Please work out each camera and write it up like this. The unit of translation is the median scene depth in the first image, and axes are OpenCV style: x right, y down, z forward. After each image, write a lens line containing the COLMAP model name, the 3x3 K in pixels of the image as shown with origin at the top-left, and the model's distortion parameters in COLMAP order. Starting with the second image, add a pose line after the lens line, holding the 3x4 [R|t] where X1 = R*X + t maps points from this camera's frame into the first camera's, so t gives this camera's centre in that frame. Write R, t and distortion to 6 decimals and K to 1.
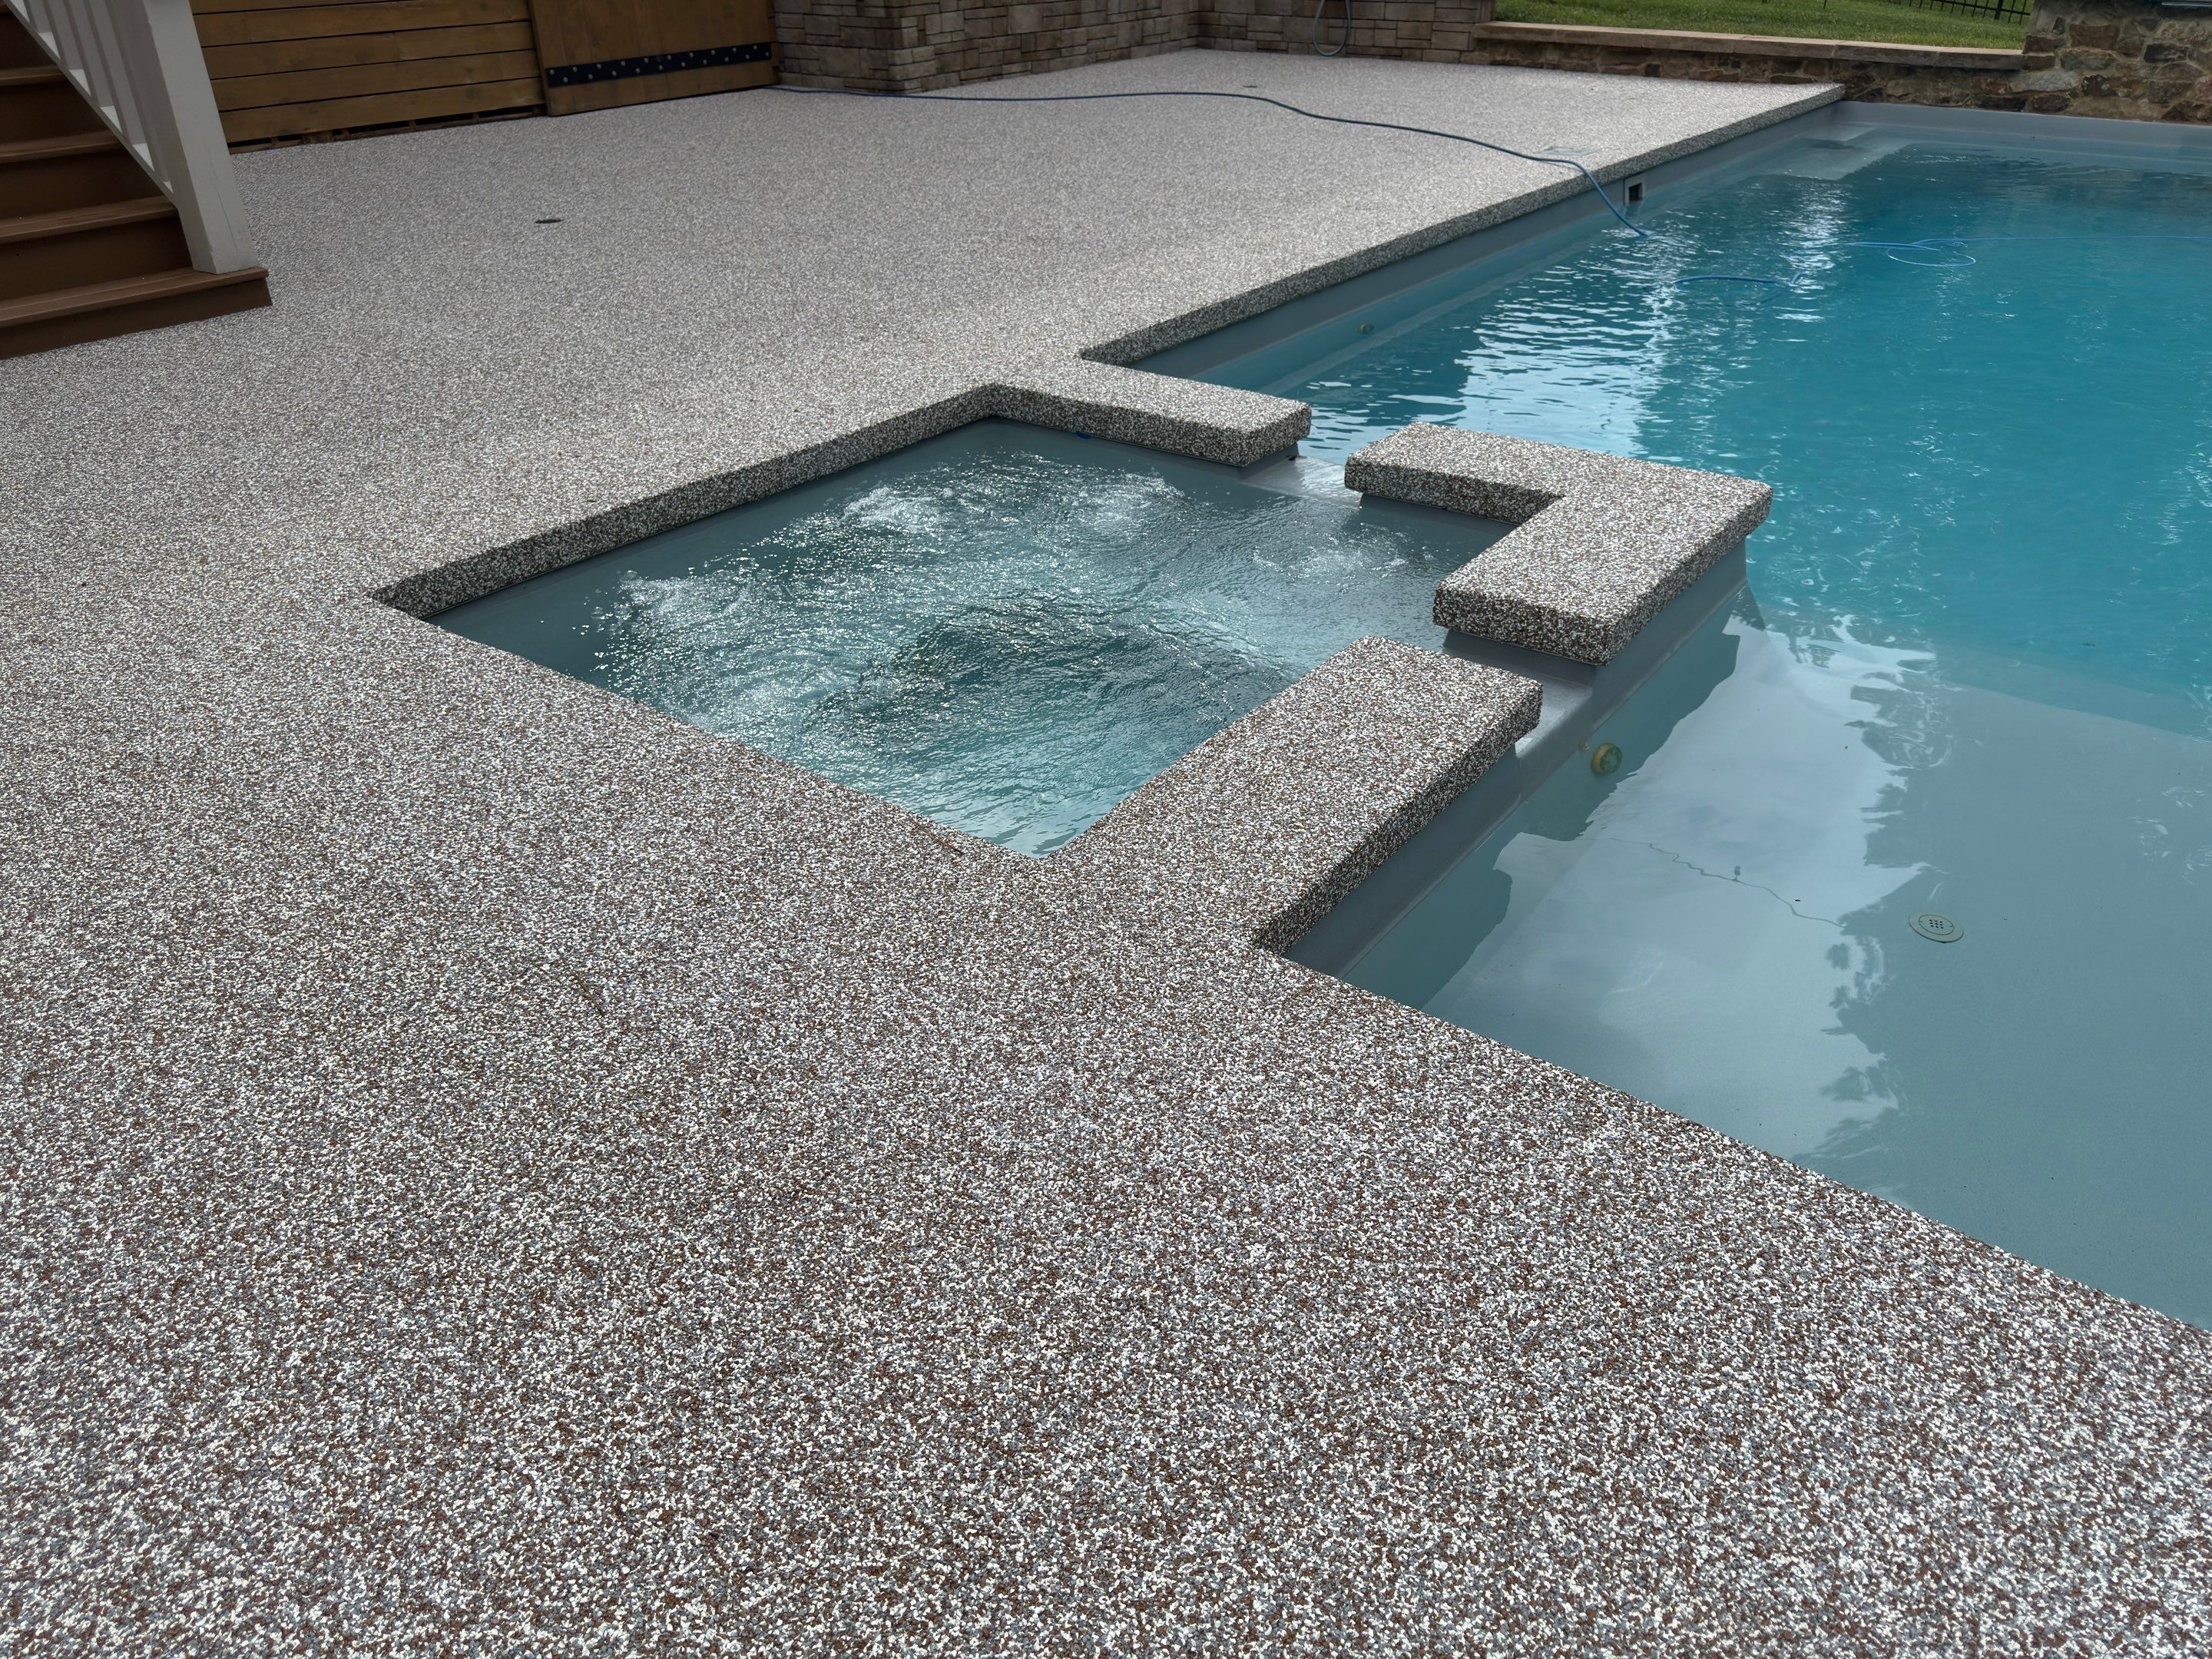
lens RADIAL K [[1594.3, 0, 1109.6], [0, 1594.3, 814.3], [0, 0, 1]] dist [0.030284, -0.031038]
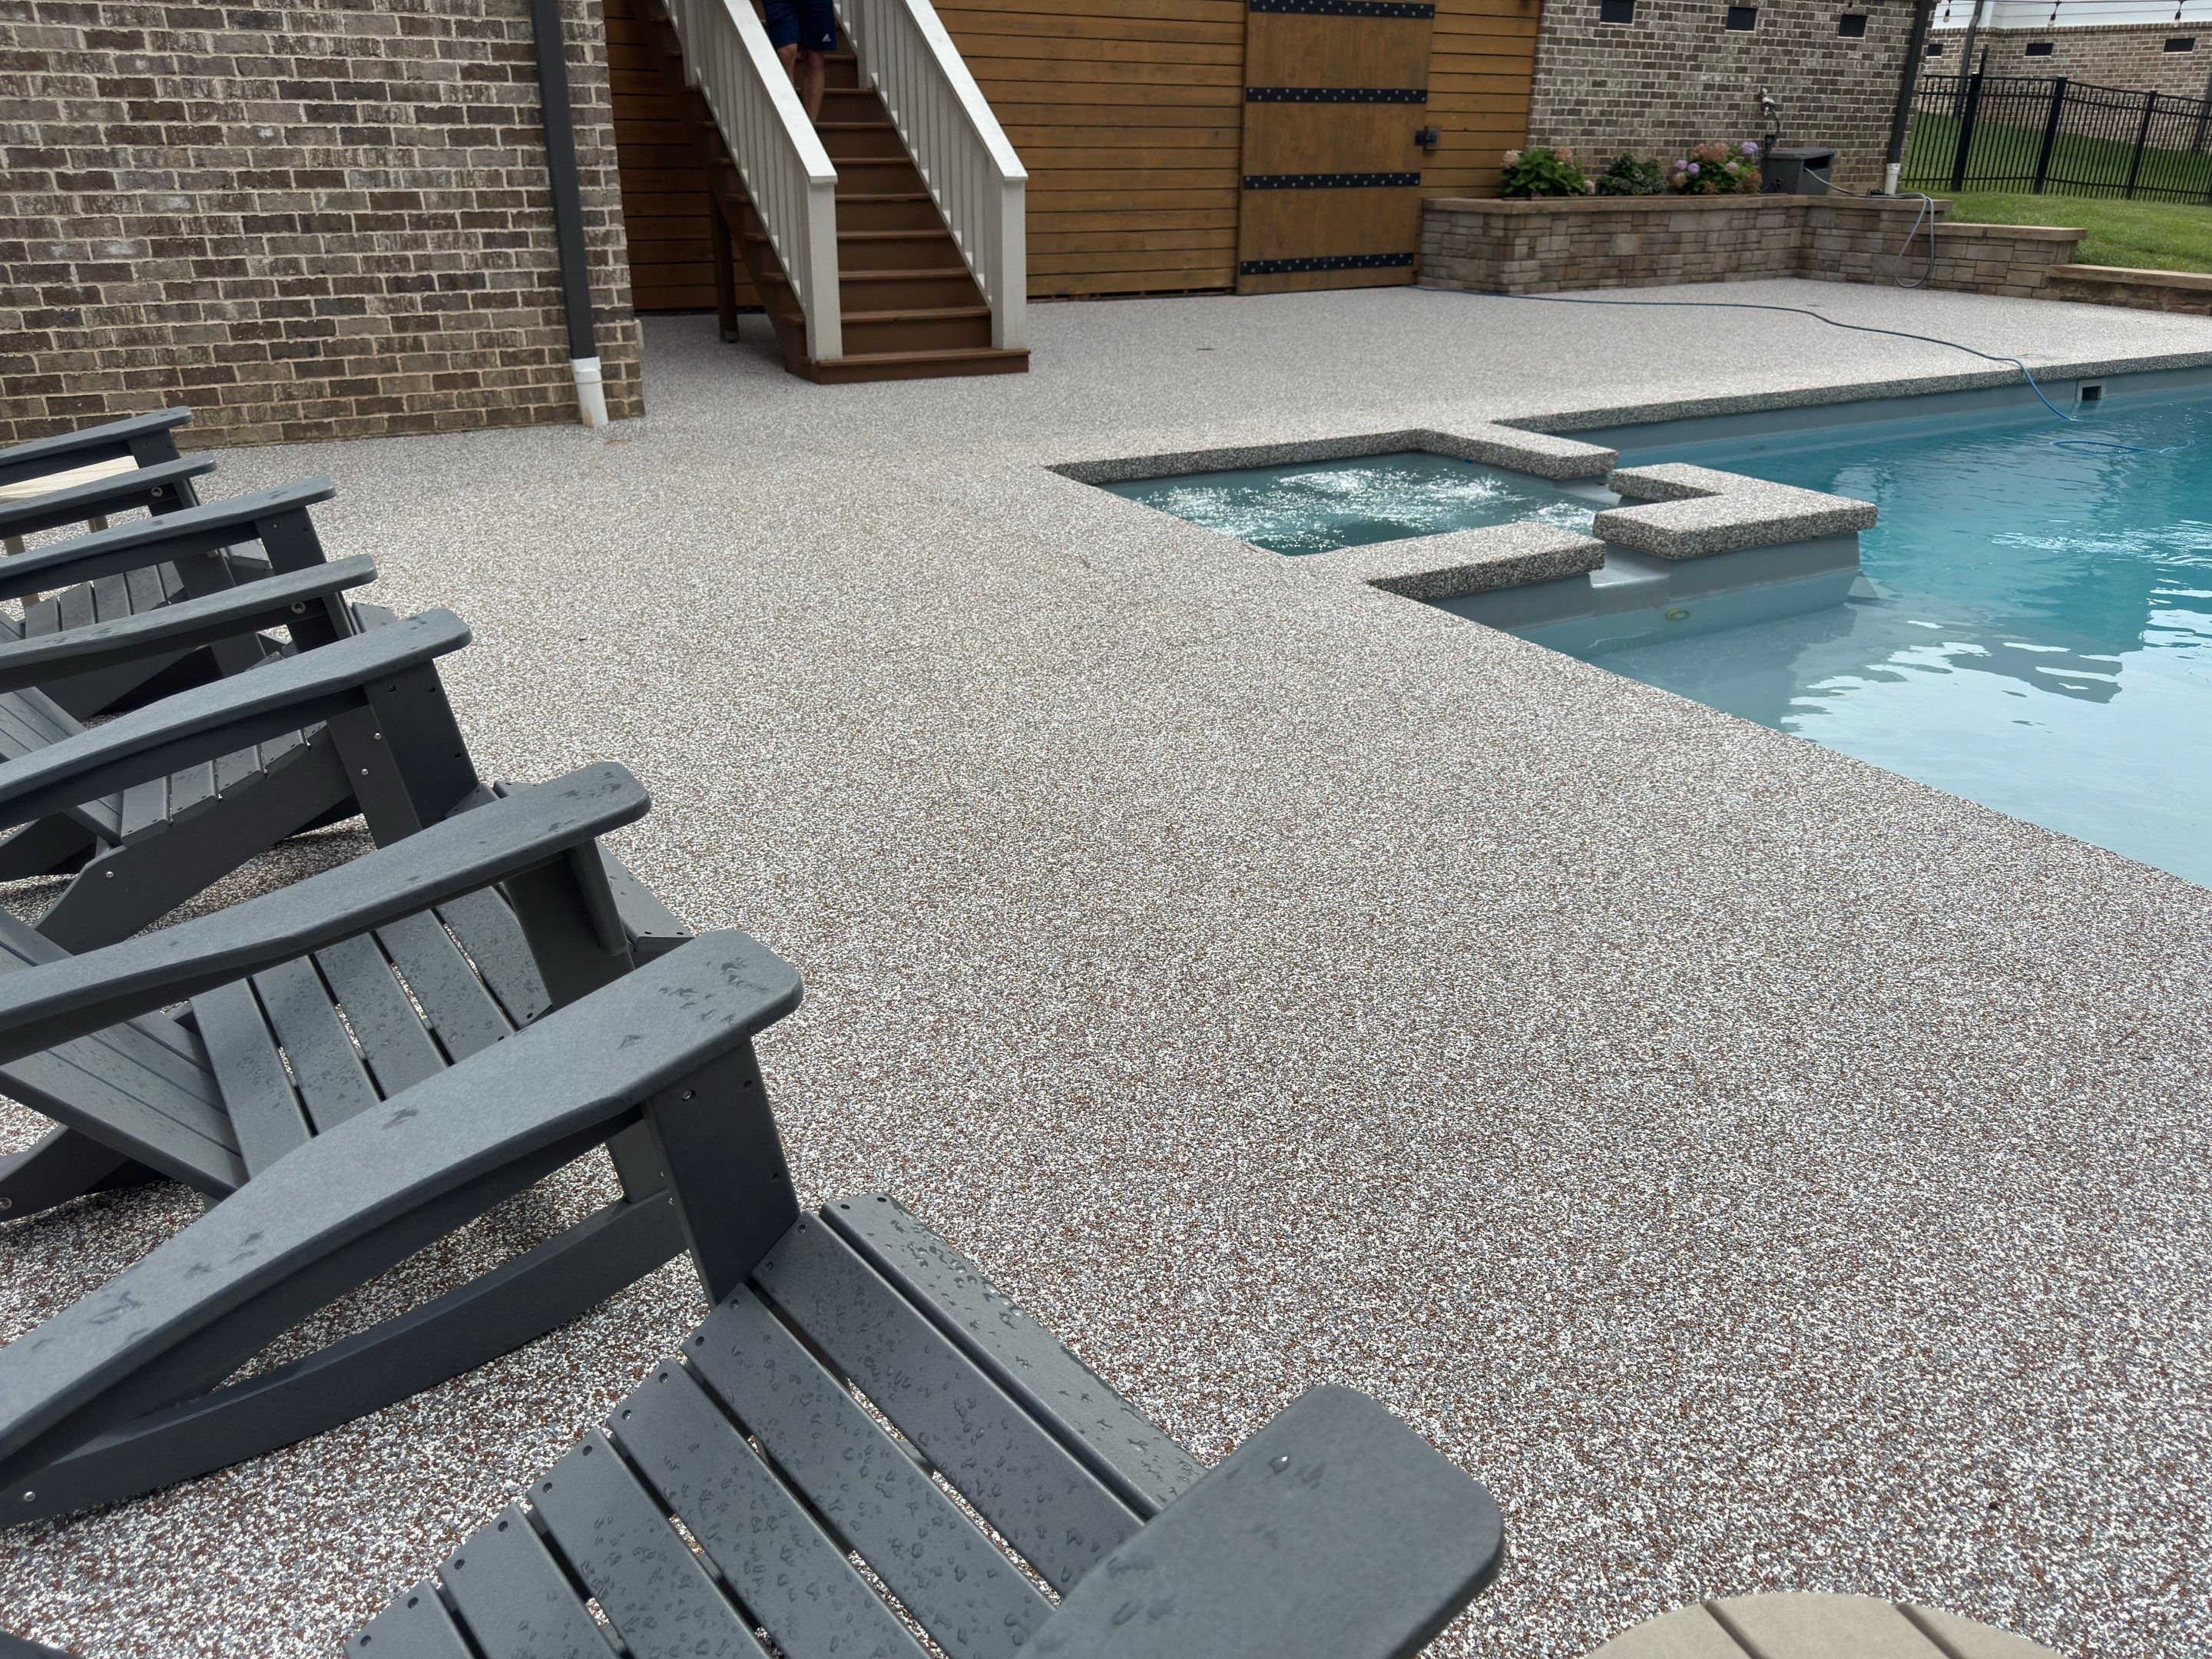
lens RADIAL K [[1594.3, 0, 1102.5], [0, 1594.3, 830.0], [0, 0, 1]] dist [0.030284, -0.031038]
pose [[0.911342, 0.176220, -0.372025, 0.134514], [-0.219486, 0.972574, -0.076984, 0.139405], [0.348255, 0.151813, 0.925025, -0.234670]]
